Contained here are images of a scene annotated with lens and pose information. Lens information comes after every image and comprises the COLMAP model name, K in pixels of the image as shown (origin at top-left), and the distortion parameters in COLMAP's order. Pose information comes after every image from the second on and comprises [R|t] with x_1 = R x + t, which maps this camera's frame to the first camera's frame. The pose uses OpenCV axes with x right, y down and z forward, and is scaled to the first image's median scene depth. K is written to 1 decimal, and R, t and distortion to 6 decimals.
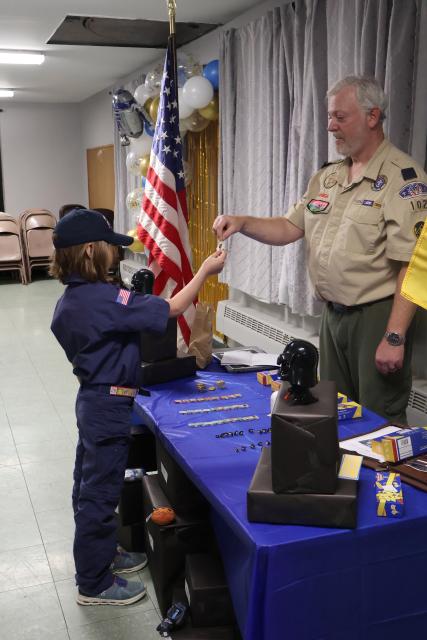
lens RADIAL K [[735.0, 0, 213.5], [0, 735.0, 320.0], [0, 0, 1]] dist [0.004309, -0.016314]
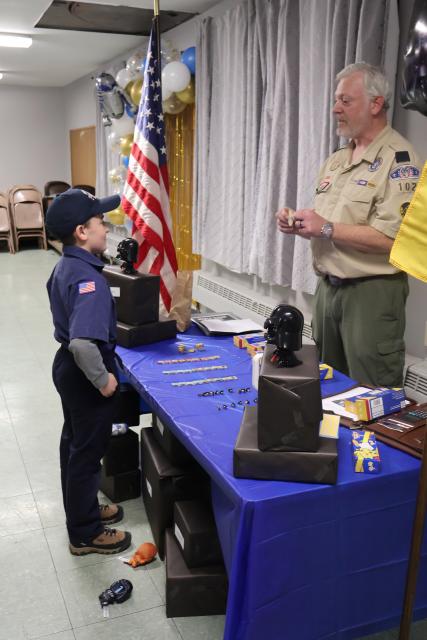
lens RADIAL K [[649.6, 0, 213.5], [0, 649.6, 320.0], [0, 0, 1]] dist [-0.001591, -0.000261]
pose [[0.998639, 0.011948, 0.050772, -0.016589], [-0.014308, 0.998822, 0.046377, 0.003498], [-0.050158, -0.047041, 0.997633, 0.044795]]
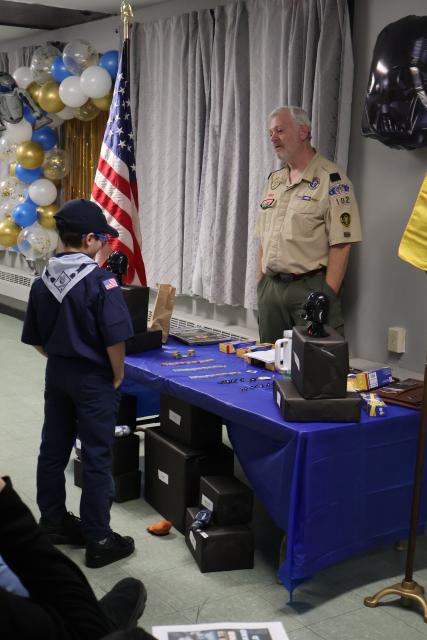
lens RADIAL K [[931.1, 0, 213.5], [0, 931.1, 320.0], [0, 0, 1]] dist [0.001183, 0.010362]
pose [[0.969230, 0.001286, 0.246155, -0.268402], [0.006435, 0.999512, -0.030561, 0.069723], [-0.246074, 0.031204, 0.968749, -0.352290]]
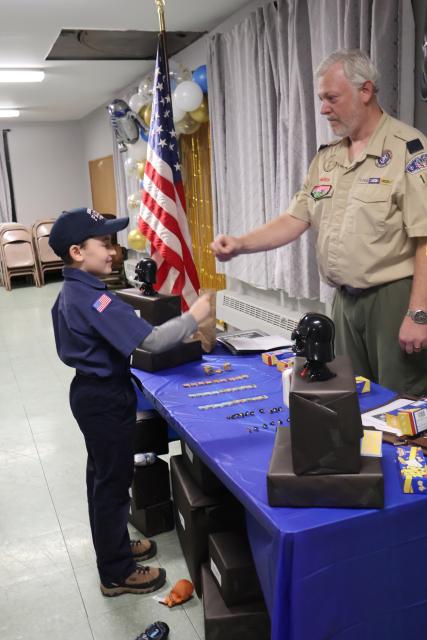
lens RADIAL K [[649.6, 0, 213.5], [0, 649.6, 320.0], [0, 0, 1]] dist [-0.001591, -0.000261]
pose [[0.998721, -0.050368, 0.004516, -0.008686], [0.050320, 0.998683, 0.010053, 0.010939], [-0.005016, -0.009813, 0.999939, 0.083836]]
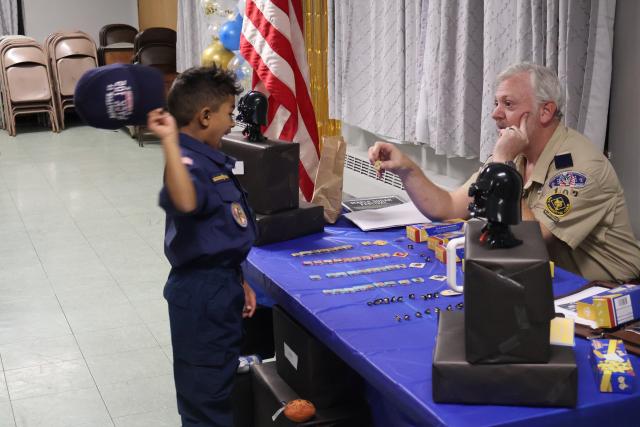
lens RADIAL K [[980.5, 0, 320.0], [0, 980.5, 213.5], [0, 0, 1]] dist [-0.008625, 0.021674]
pose [[0.999497, -0.018191, 0.025993, -0.048788], [0.017389, 0.999375, 0.030767, 0.022925], [-0.026536, -0.030300, 0.999189, -0.004619]]
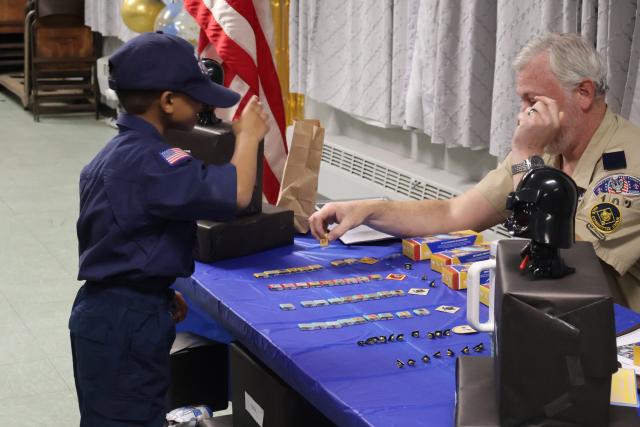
lens RADIAL K [[1264.4, 0, 320.0], [0, 1264.4, 213.5], [0, 0, 1]] dist [-0.003454, -0.038344]
pose [[0.997254, -0.001517, 0.074039, -0.069534], [-0.001032, 0.999408, 0.034374, 0.015169], [-0.074047, -0.034356, 0.996663, 0.009870]]
